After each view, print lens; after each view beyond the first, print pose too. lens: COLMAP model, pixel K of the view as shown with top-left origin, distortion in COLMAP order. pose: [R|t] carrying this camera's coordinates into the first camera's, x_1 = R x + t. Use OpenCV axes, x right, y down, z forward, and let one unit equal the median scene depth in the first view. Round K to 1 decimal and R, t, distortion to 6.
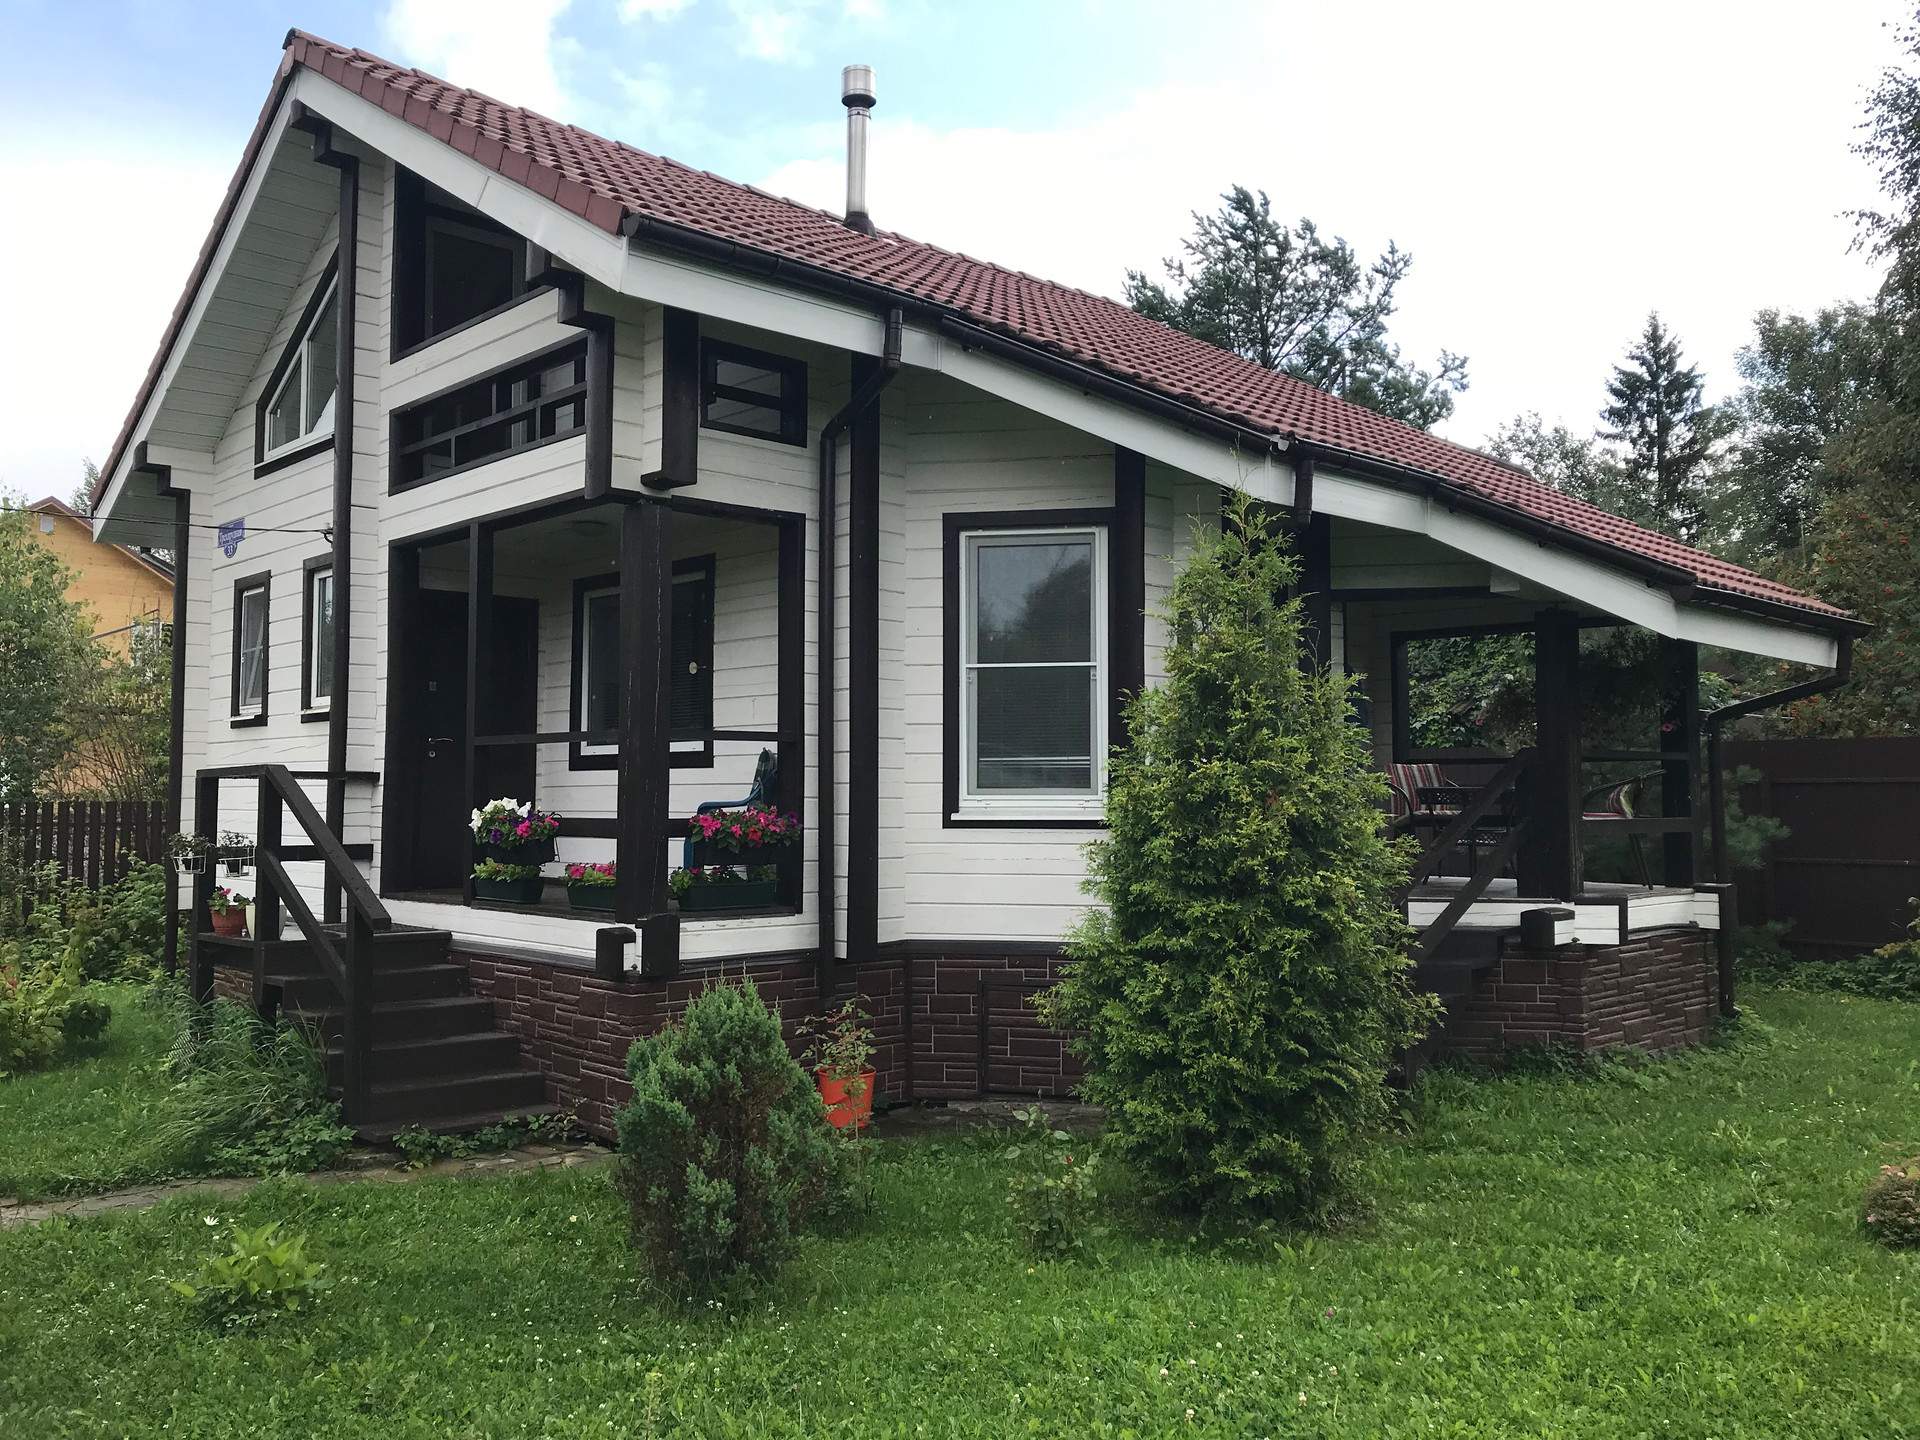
lens RADIAL K [[1575.6, 0, 965.8], [0, 1575.6, 718.0], [0, 0, 1]] dist [0.036475, -0.028997]
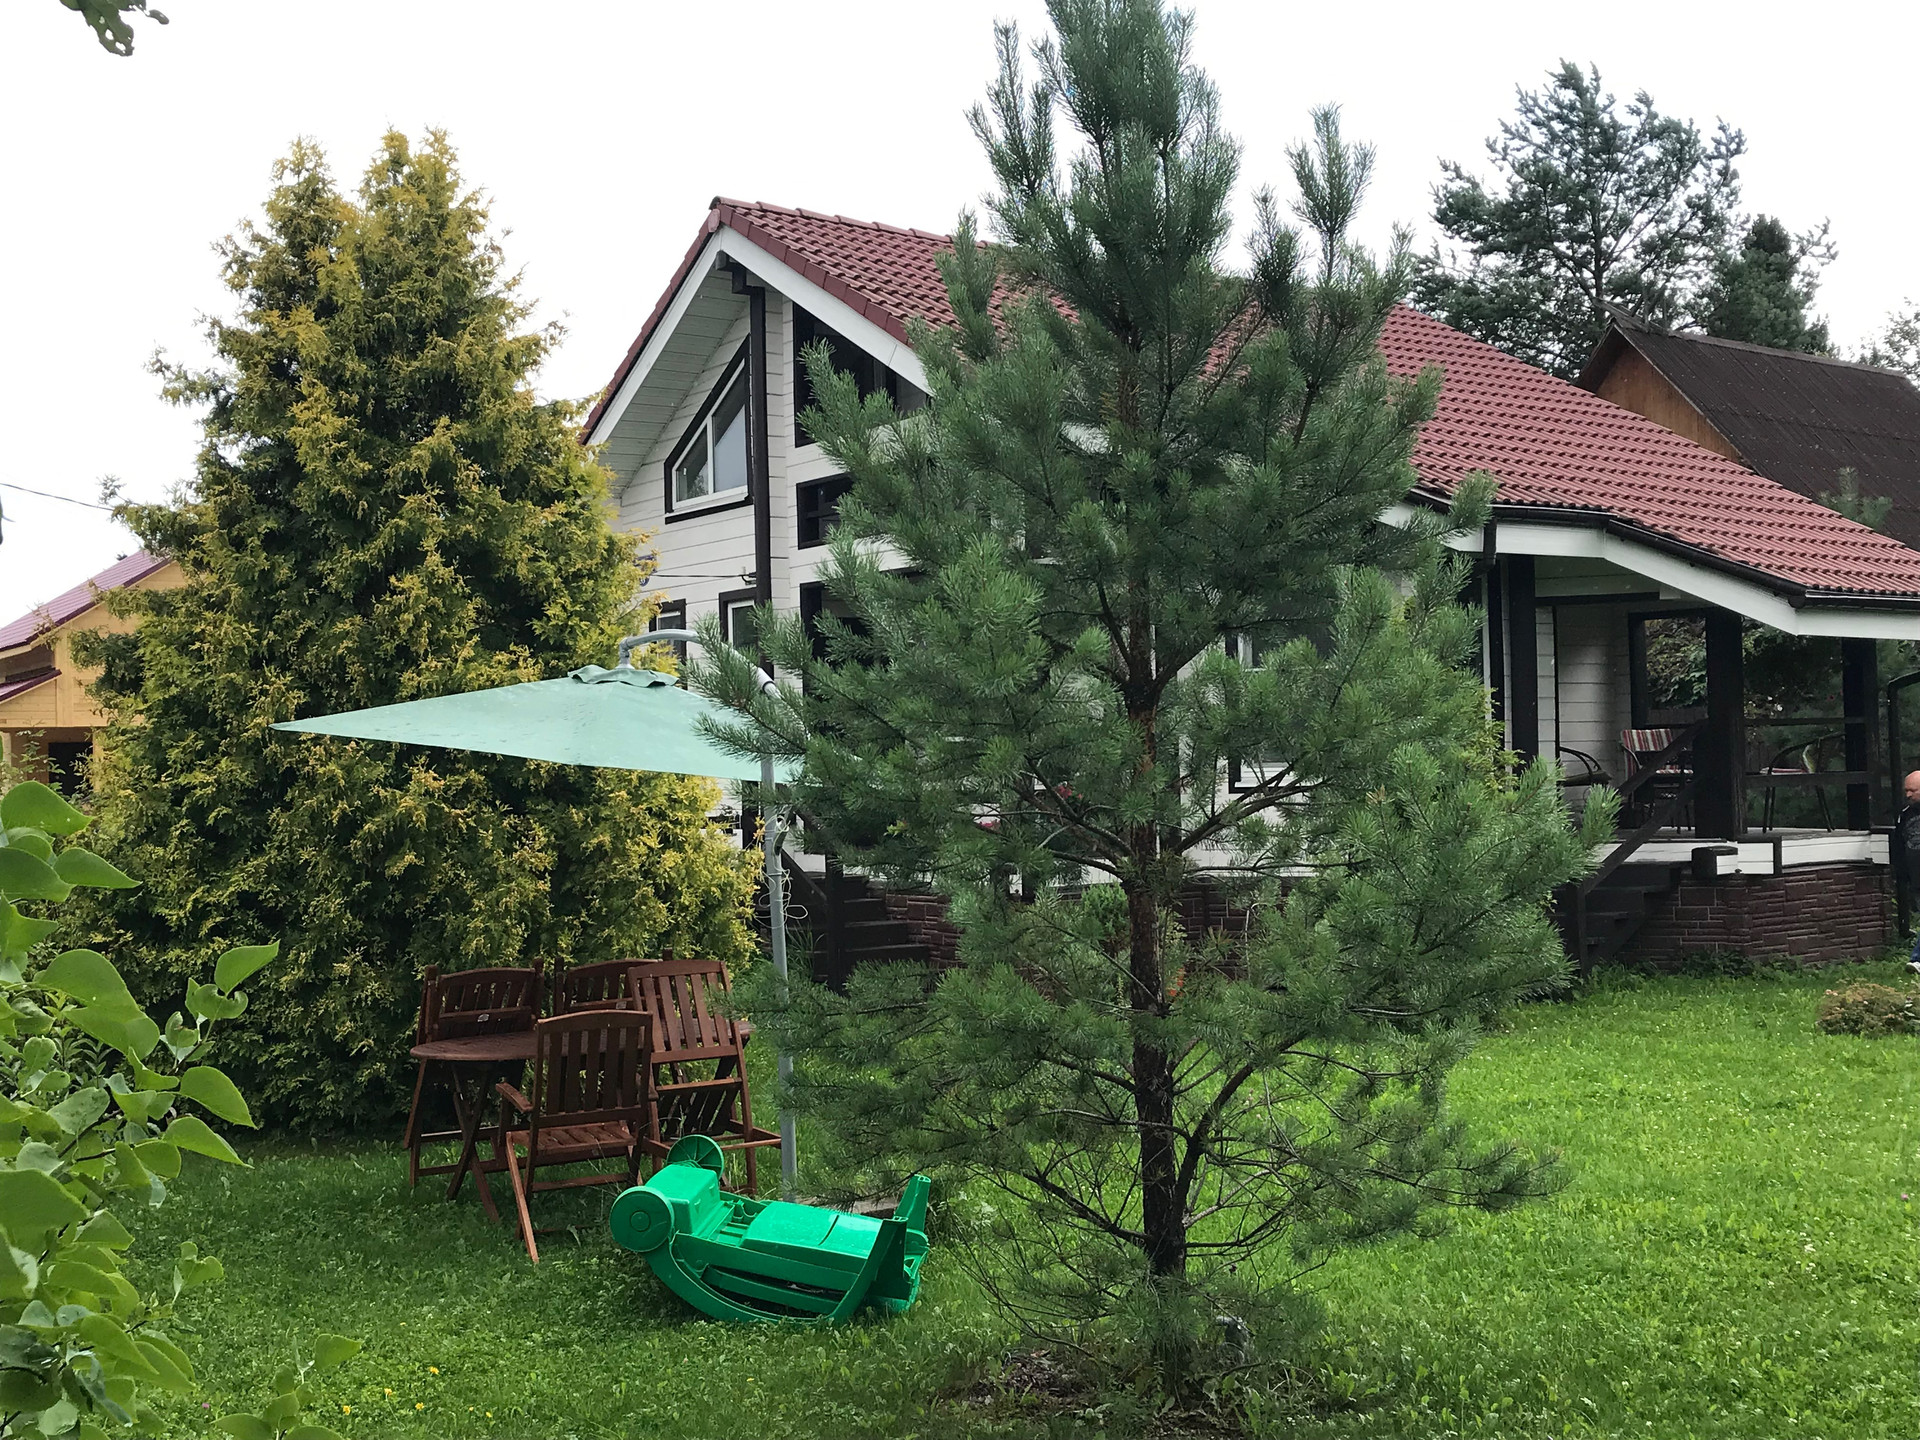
lens RADIAL K [[2135.6, 0, 985.8], [0, 2135.6, 691.1], [0, 0, 1]] dist [0.033218, 0.000000]
pose [[0.989903, -0.028731, -0.138803, 0.029869], [0.031227, 0.999387, 0.015836, -0.045087], [0.138263, -0.020010, 0.990193, -0.710586]]
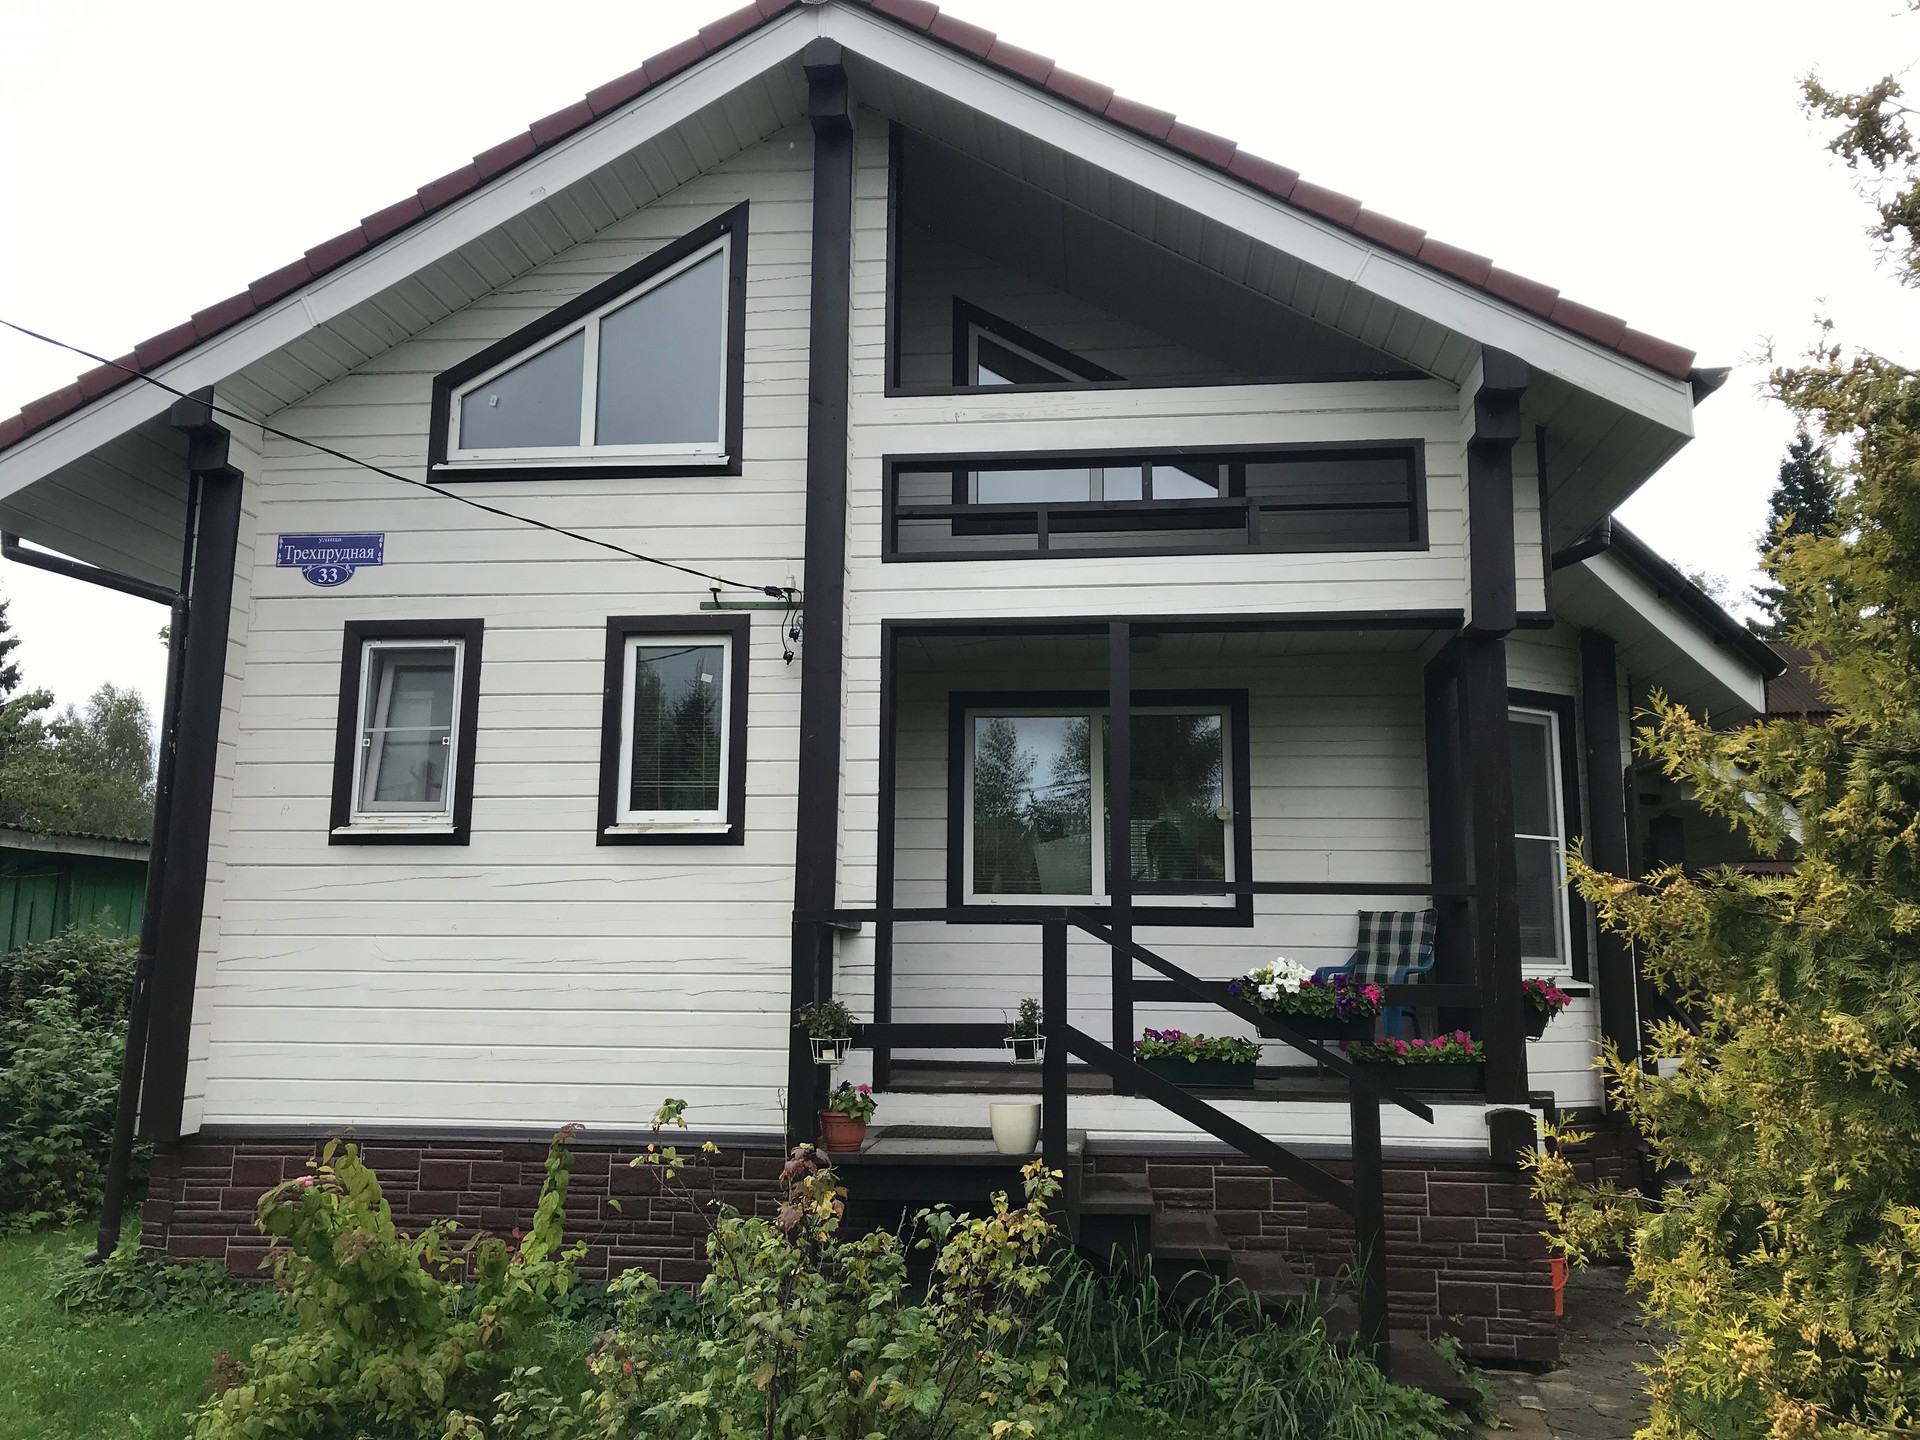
lens RADIAL K [[1575.6, 0, 959.3], [0, 1575.6, 707.4], [0, 0, 1]] dist [0.036475, -0.028997]
pose [[0.757397, 0.106147, 0.644269, -0.811770], [-0.041613, 0.992539, -0.114606, 0.016360], [-0.651627, 0.059992, 0.756163, 0.392617]]
